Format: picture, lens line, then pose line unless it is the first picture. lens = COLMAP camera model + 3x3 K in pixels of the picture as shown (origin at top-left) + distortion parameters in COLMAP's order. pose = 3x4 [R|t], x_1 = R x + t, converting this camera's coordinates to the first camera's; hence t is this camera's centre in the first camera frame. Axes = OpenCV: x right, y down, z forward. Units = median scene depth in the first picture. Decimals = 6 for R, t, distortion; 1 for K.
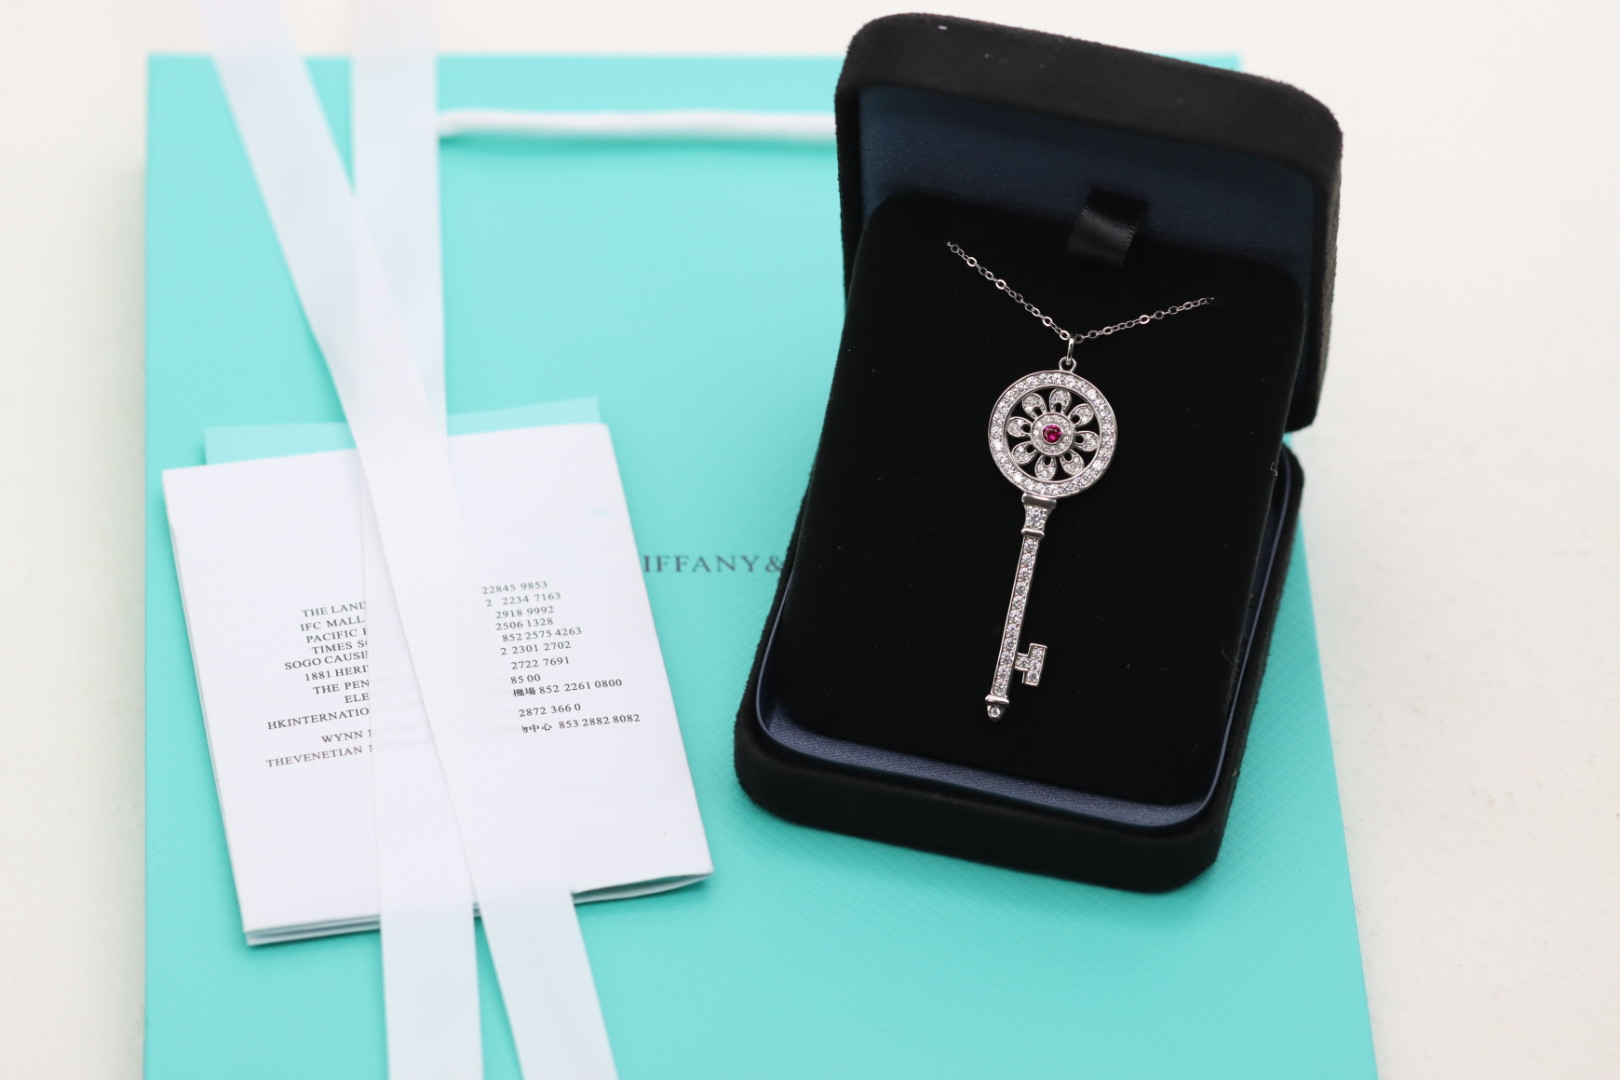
lens RADIAL K [[7509.2, 0, 908.9], [0, 7509.2, 541.0], [0, 0, 1]] dist [0.733741, -1.606186]
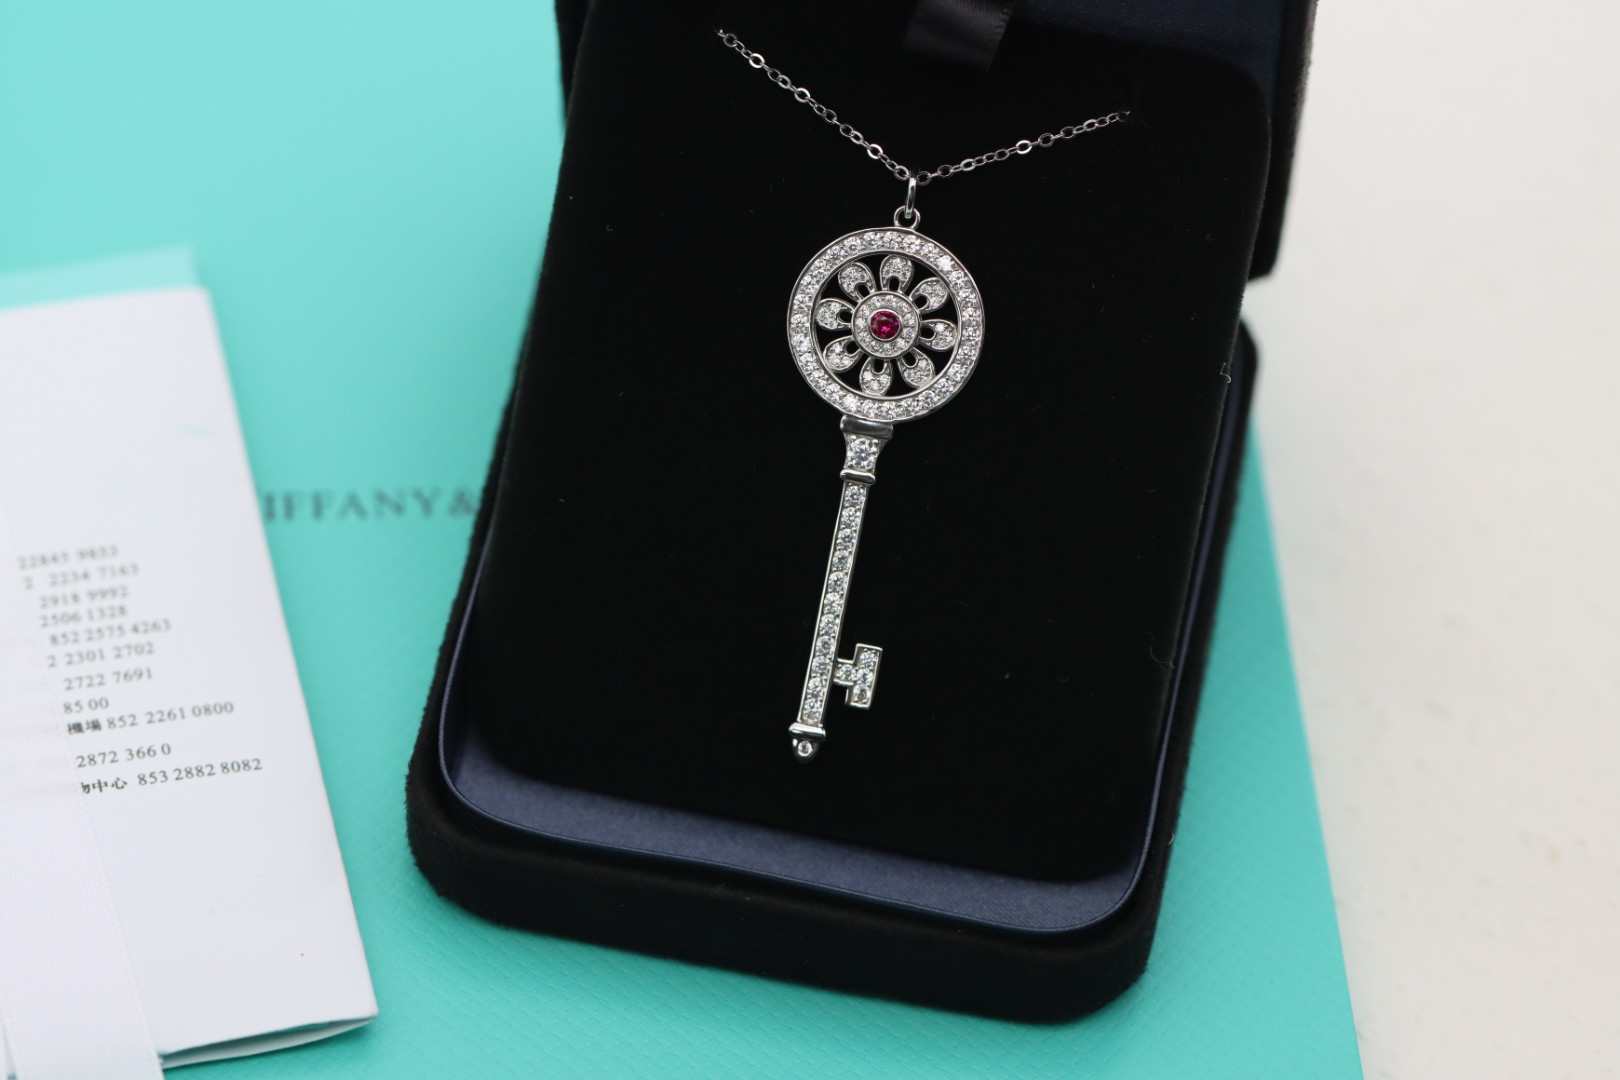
lens RADIAL K [[7917.6, 0, 810.0], [0, 7917.6, 540.0], [0, 0, 1]] dist [-0.075644, 22.904334]
pose [[0.999570, -0.019277, 0.022116, -0.002956], [0.017411, 0.996508, 0.081657, -0.051696], [-0.023613, -0.081237, 0.996415, 0.314918]]
